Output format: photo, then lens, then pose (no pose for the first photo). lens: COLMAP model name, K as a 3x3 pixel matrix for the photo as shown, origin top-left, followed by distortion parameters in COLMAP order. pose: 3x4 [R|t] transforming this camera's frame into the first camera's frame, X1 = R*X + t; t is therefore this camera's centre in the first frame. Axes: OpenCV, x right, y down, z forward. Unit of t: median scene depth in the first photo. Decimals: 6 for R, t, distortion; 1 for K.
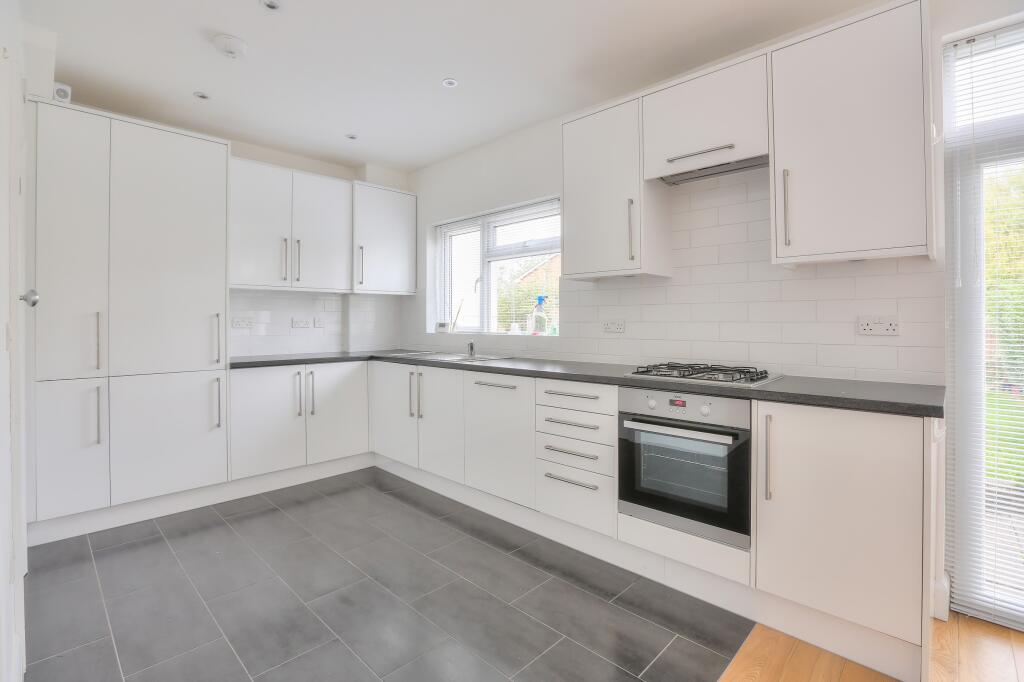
lens RADIAL K [[473.2, 0, 521.1], [0, 473.2, 318.0], [0, 0, 1]] dist [-0.053786, 0.021335]
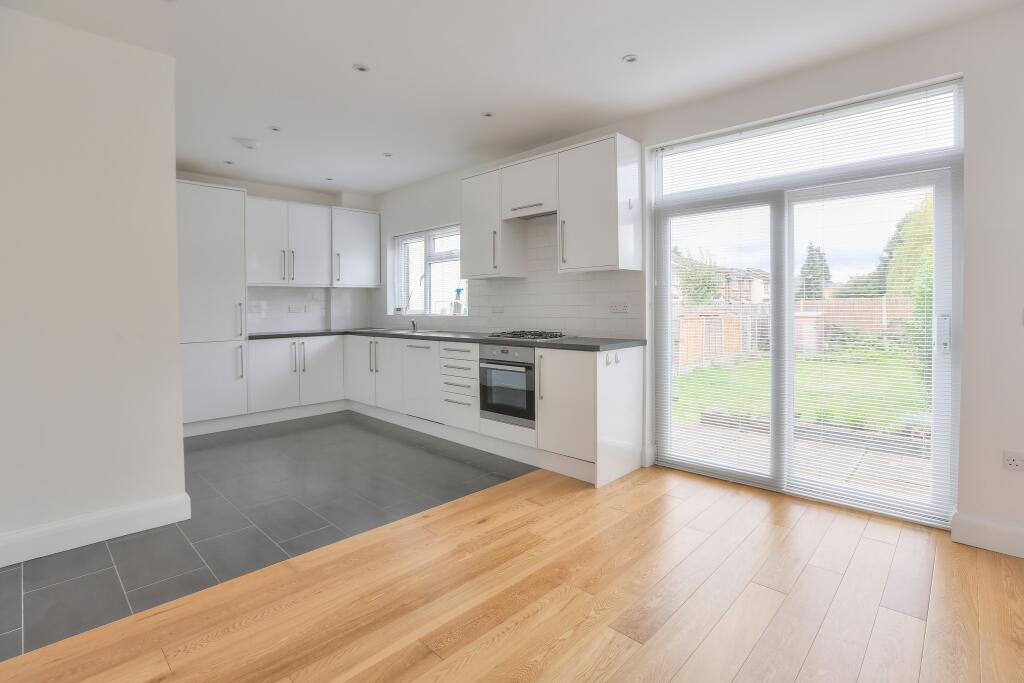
lens RADIAL K [[481.6, 0, 535.1], [0, 481.6, 300.4], [0, 0, 1]] dist [-0.050251, 0.000111]
pose [[0.999710, -0.011384, 0.021227, 0.254238], [0.011400, 0.999935, -0.000618, -0.006888], [-0.021218, 0.000860, 0.999774, -0.514902]]
